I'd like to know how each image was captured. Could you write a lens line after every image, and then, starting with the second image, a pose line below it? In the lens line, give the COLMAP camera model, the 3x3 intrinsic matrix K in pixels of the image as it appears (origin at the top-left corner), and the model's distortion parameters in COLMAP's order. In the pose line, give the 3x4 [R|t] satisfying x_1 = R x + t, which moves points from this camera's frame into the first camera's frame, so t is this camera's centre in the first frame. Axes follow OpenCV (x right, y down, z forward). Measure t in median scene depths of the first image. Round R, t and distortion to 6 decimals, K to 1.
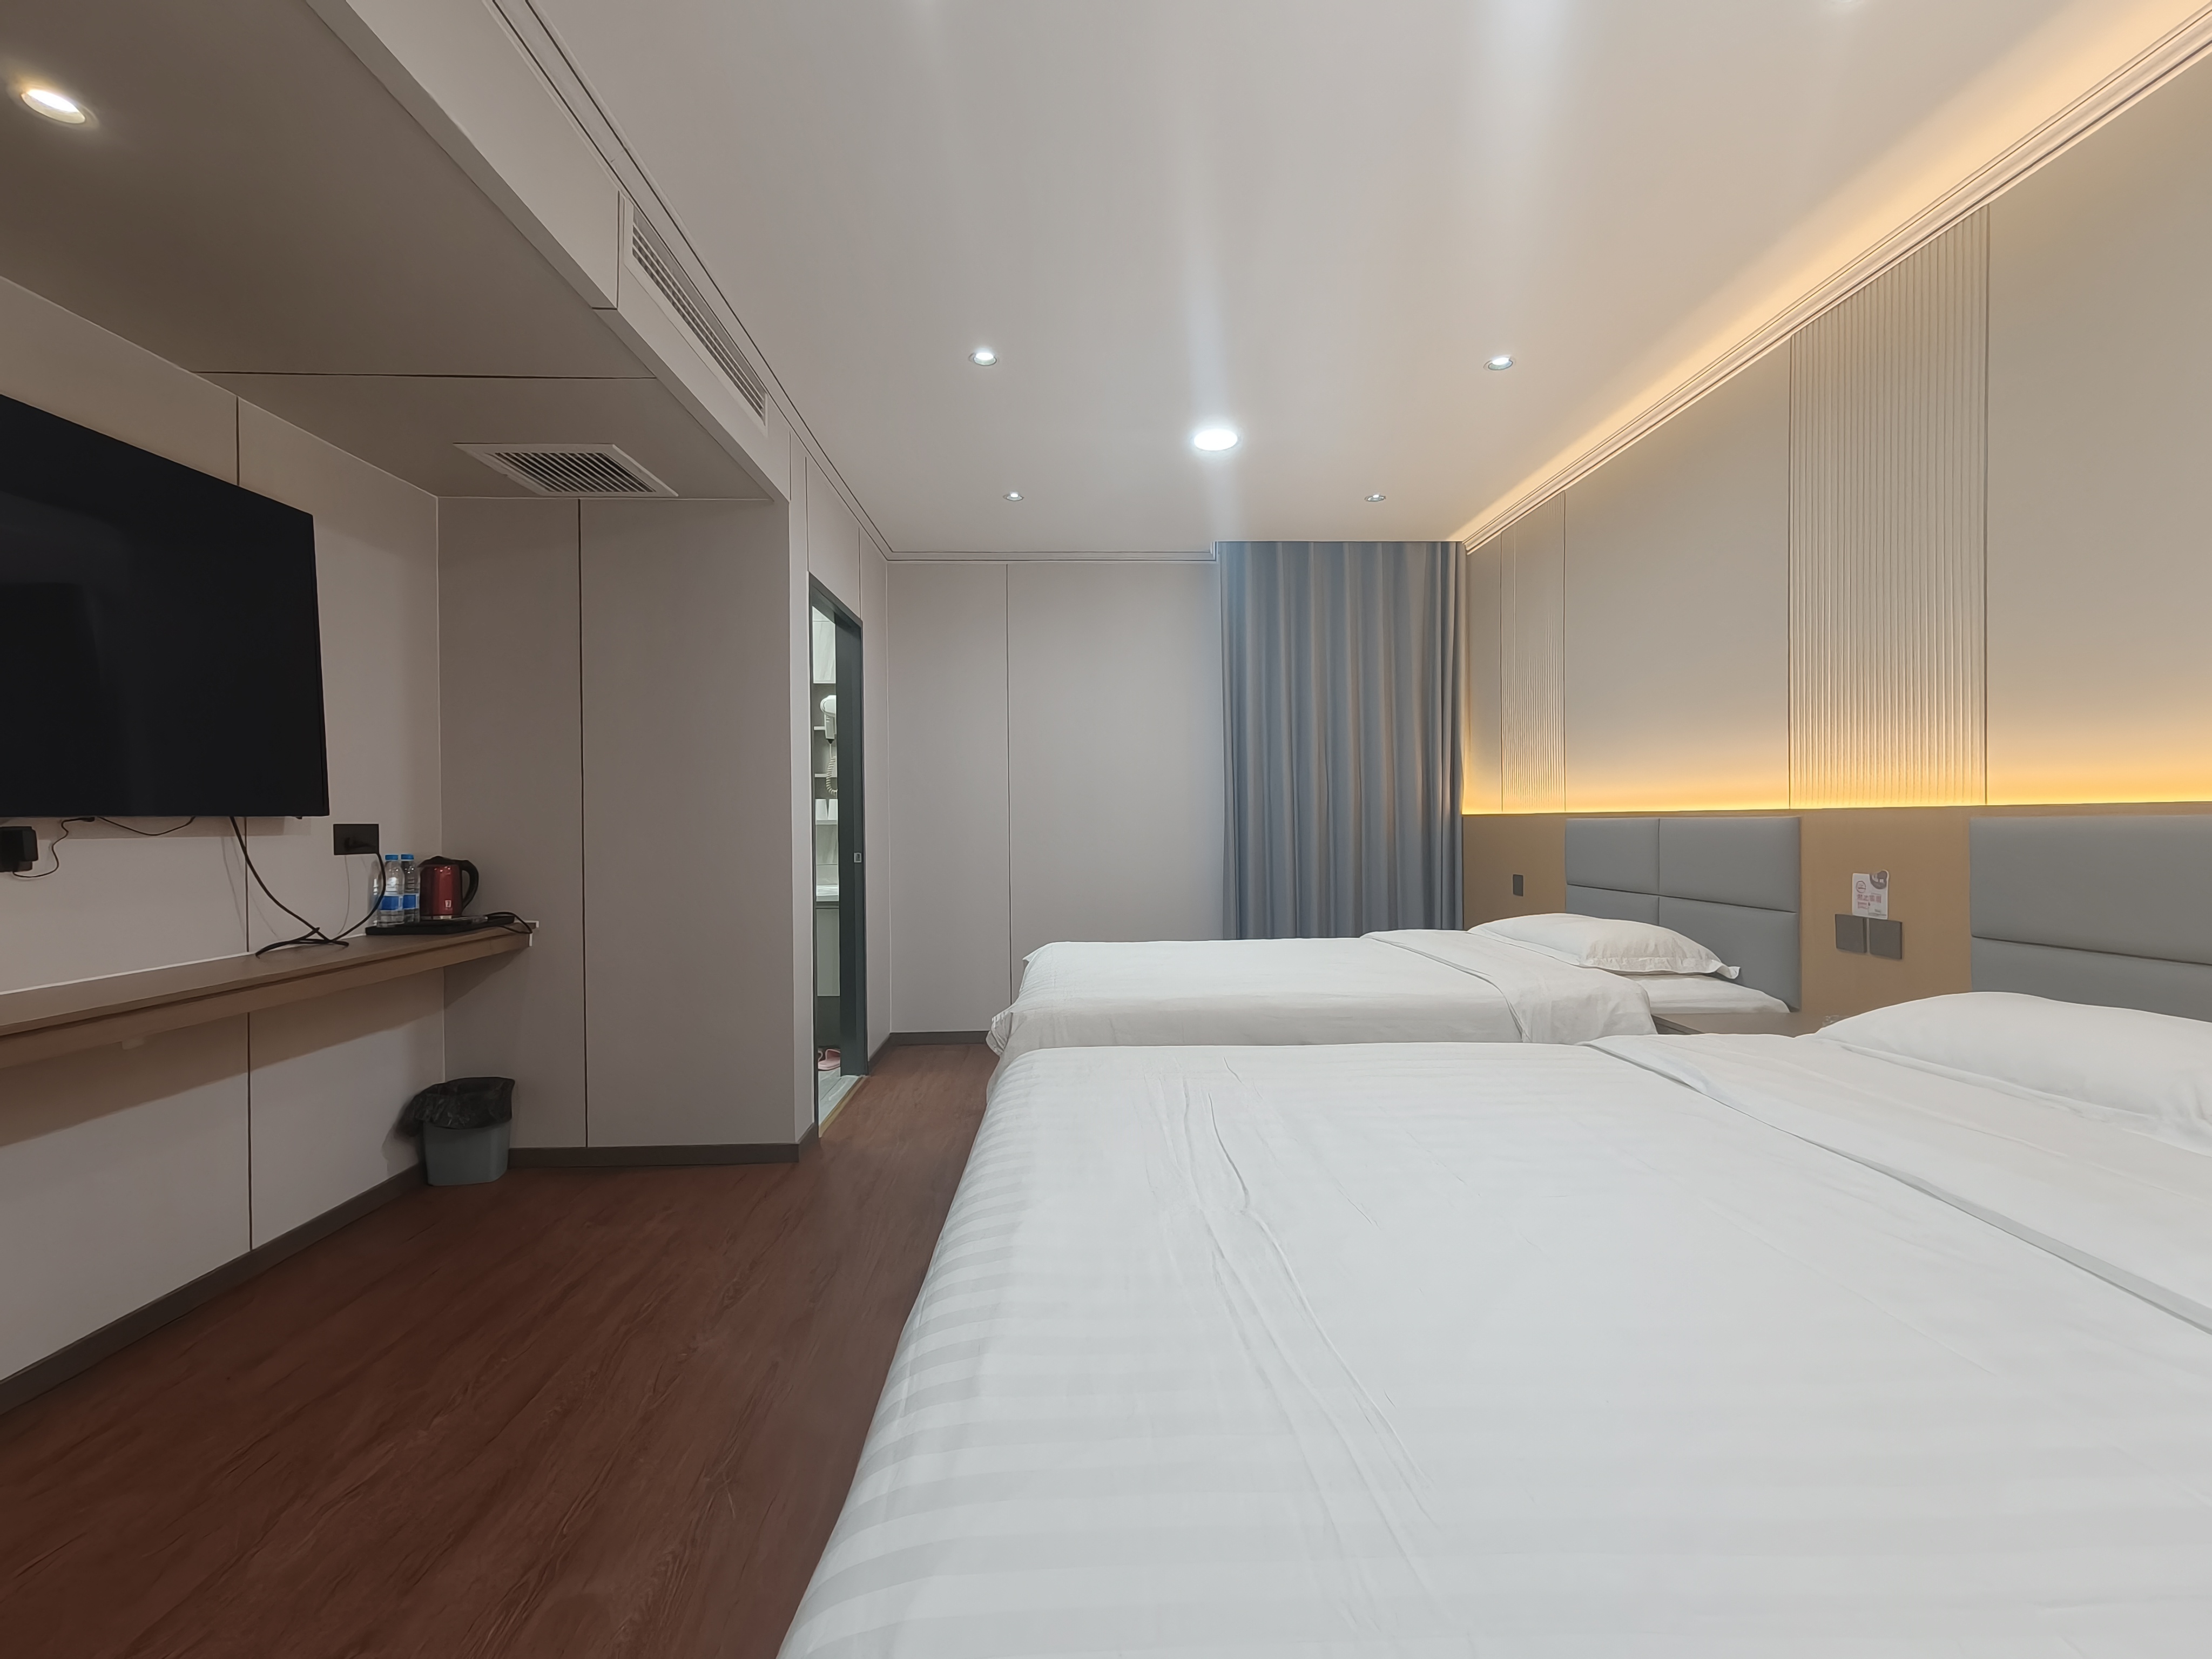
lens RADIAL K [[986.1, 0, 1109.2], [0, 986.1, 834.1], [0, 0, 1]] dist [0.009366, -0.001526]
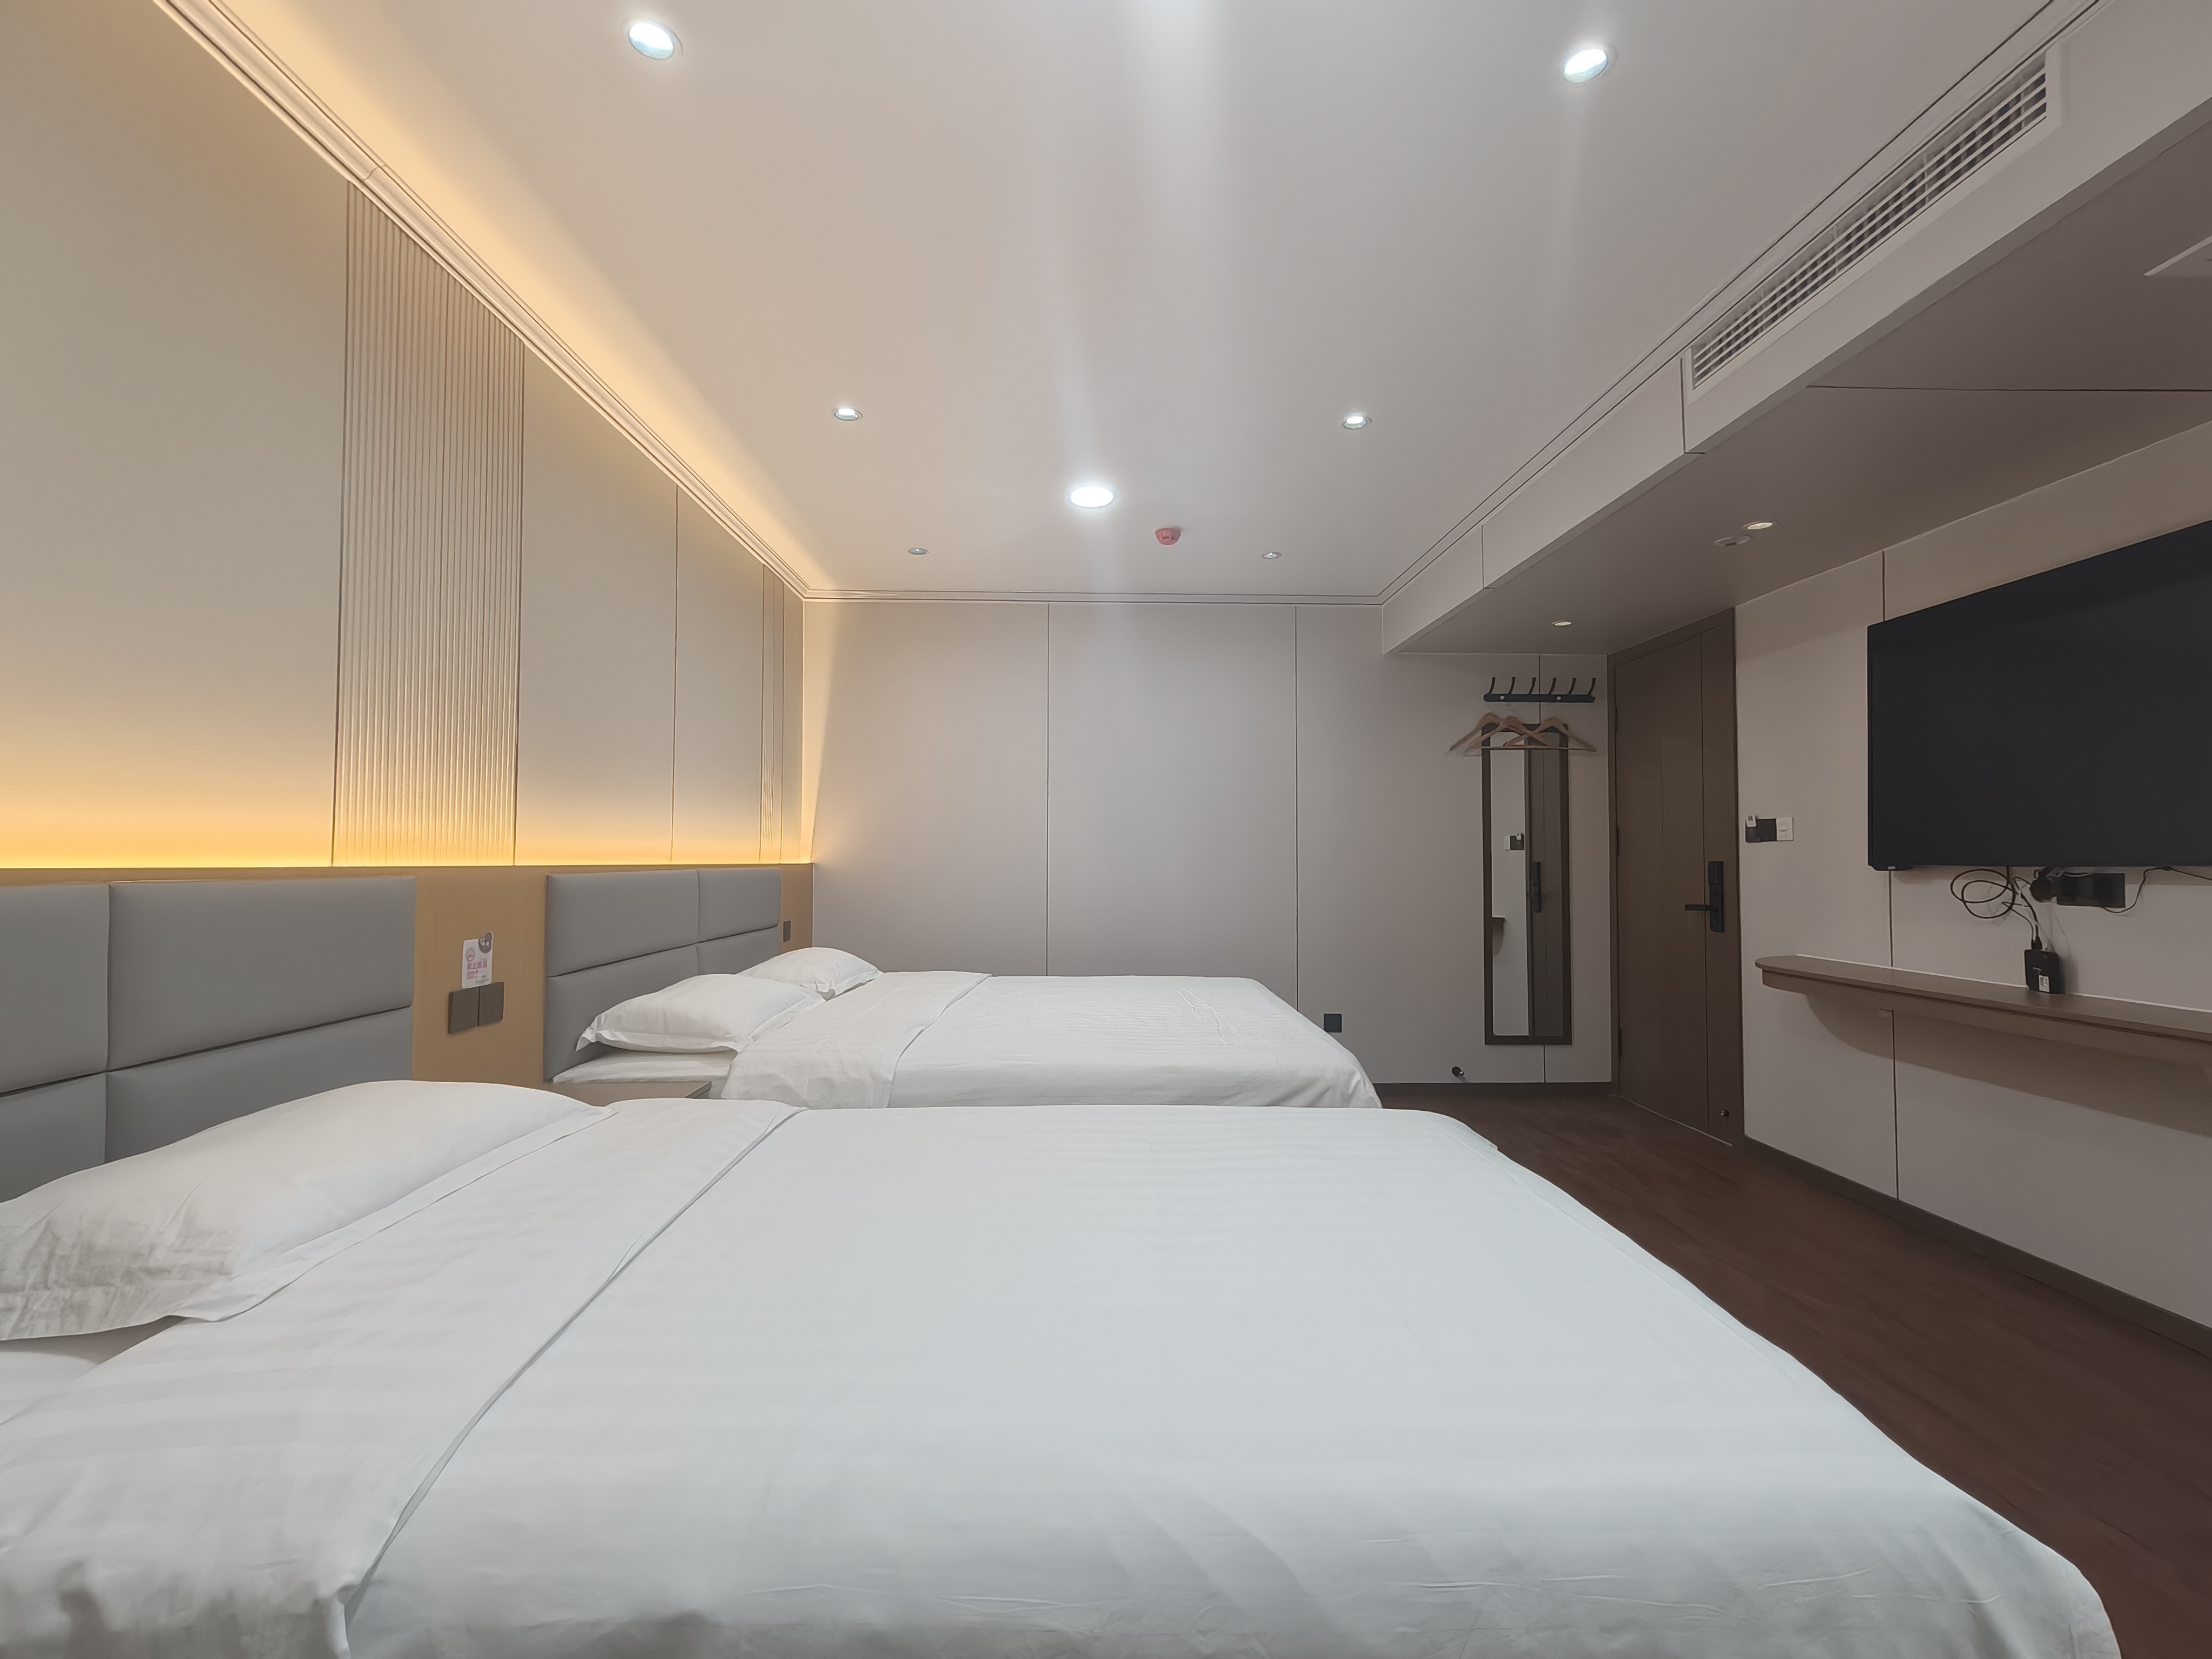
lens RADIAL K [[986.1, 0, 1112.0], [0, 986.1, 826.6], [0, 0, 1]] dist [0.009366, -0.001526]
pose [[-0.999939, 0.005610, -0.009547, 0.165807], [0.005808, 0.999764, -0.020912, -0.038049], [0.009427, -0.020966, -0.999736, 1.751930]]
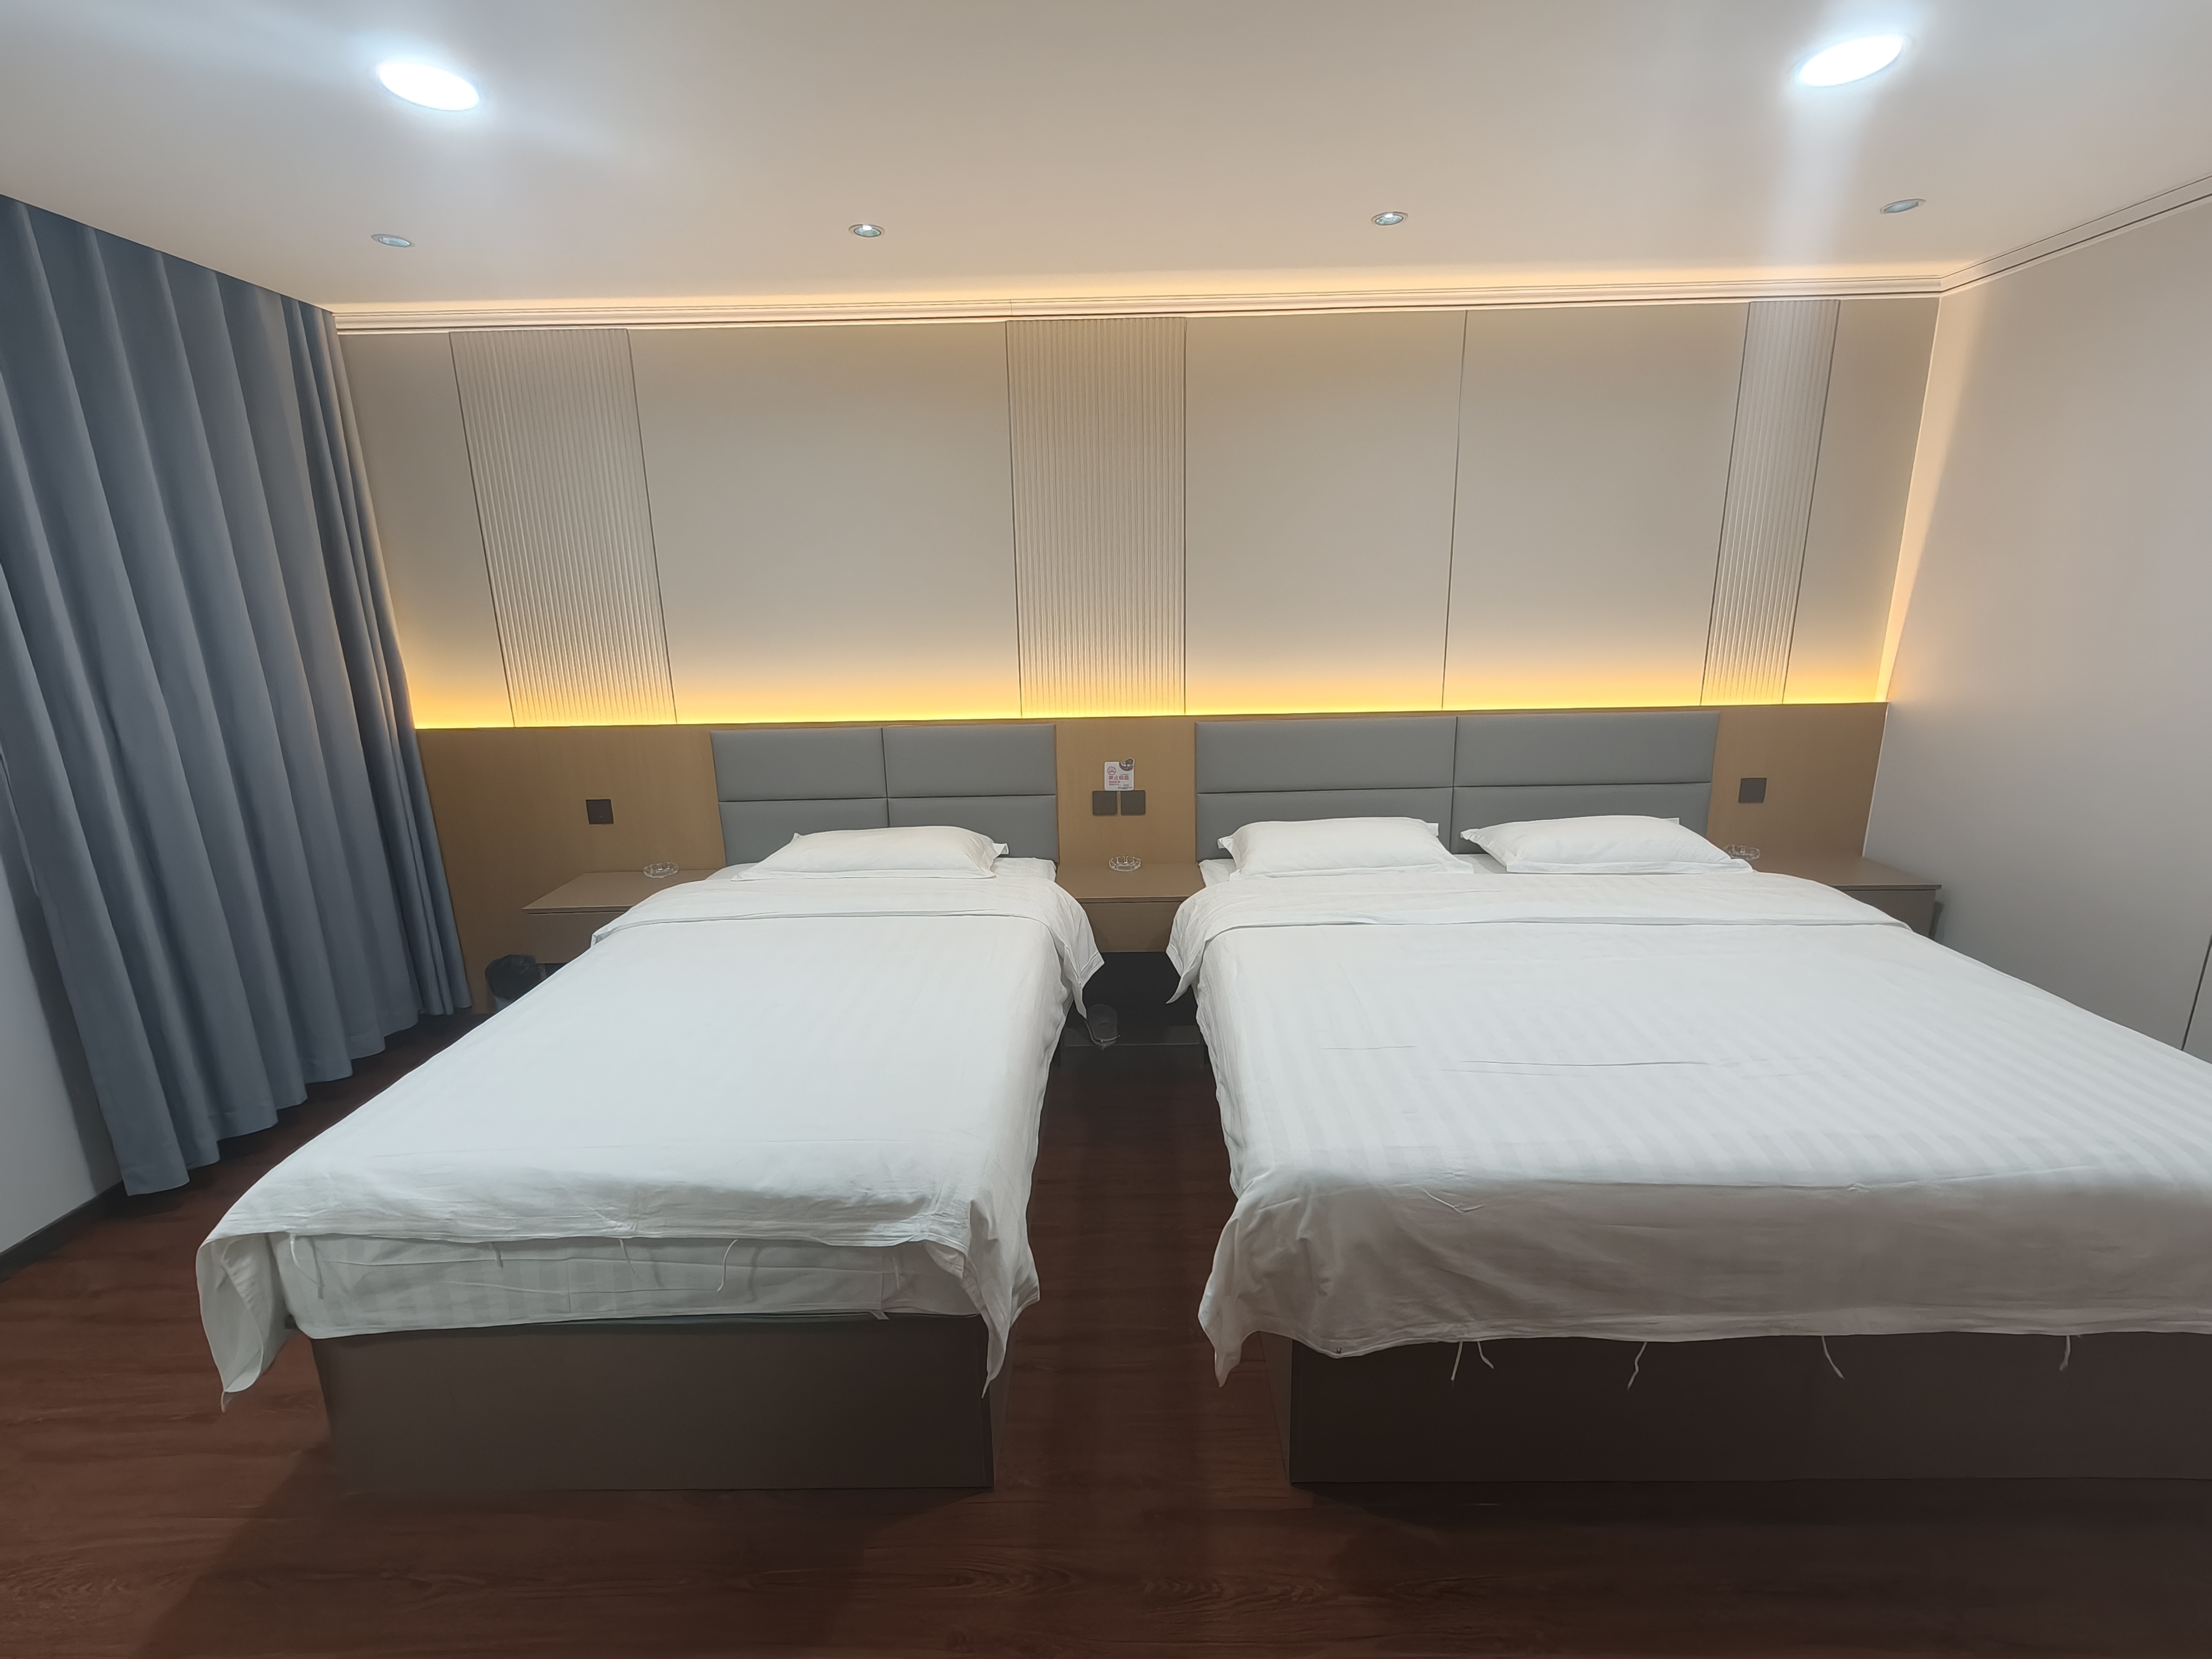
lens RADIAL K [[986.1, 0, 1112.2], [0, 986.1, 833.4], [0, 0, 1]] dist [0.009366, -0.001526]
pose [[0.039615, -0.231756, 0.971967, -0.624031], [0.032330, 0.972518, 0.230570, -0.177044], [-0.998692, 0.022289, 0.046019, 0.856070]]
